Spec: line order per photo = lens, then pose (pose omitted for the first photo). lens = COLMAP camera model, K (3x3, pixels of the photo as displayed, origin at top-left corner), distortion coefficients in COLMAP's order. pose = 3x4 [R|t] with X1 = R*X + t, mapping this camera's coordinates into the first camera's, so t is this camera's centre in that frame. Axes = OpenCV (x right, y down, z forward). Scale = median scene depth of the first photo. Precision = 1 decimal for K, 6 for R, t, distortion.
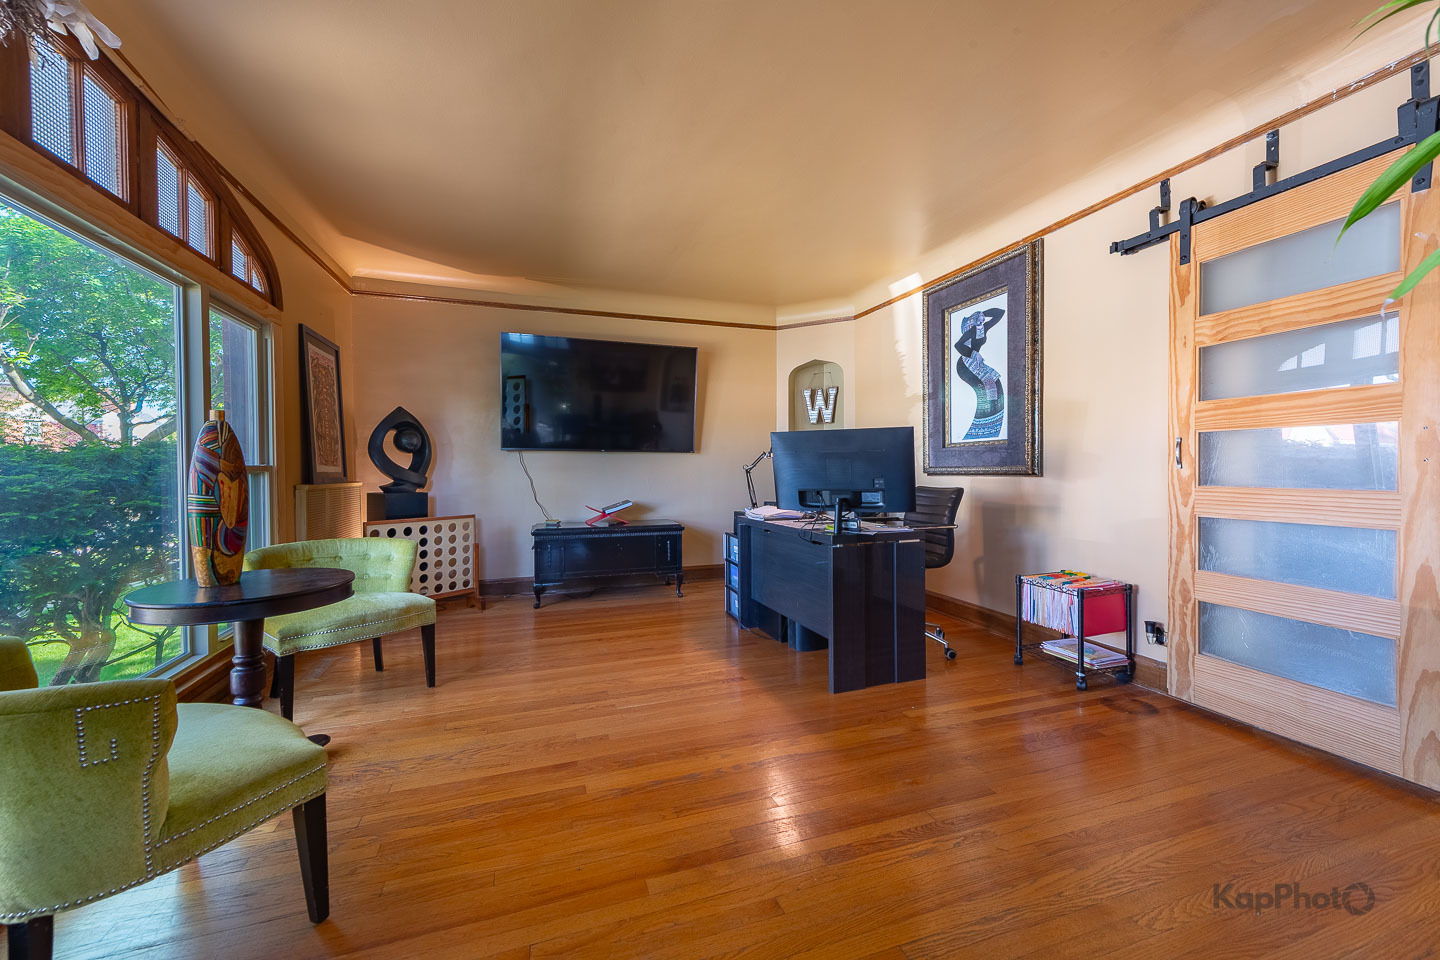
lens RADIAL K [[558.3, 0, 711.5], [0, 558.3, 463.9], [0, 0, 1]] dist [0.001178, -0.000089]
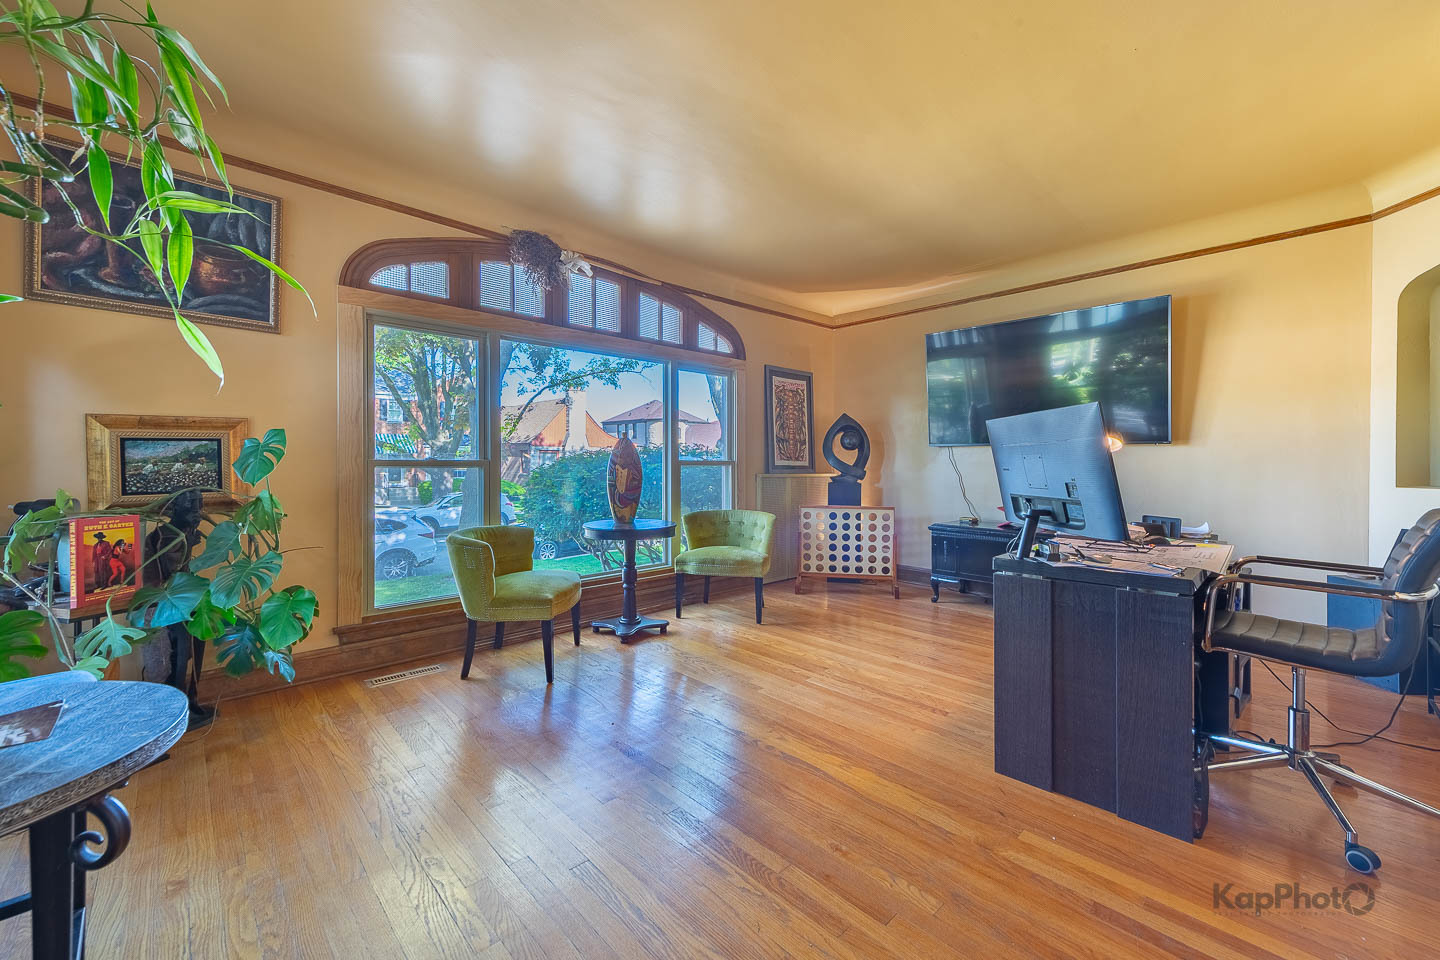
lens RADIAL K [[558.3, 0, 711.5], [0, 558.3, 463.9], [0, 0, 1]] dist [0.001178, -0.000089]
pose [[0.414299, 0.008292, -0.910103, 0.453411], [0.003225, 0.999939, 0.010578, -0.005663], [0.910135, -0.007318, 0.414247, 0.213728]]
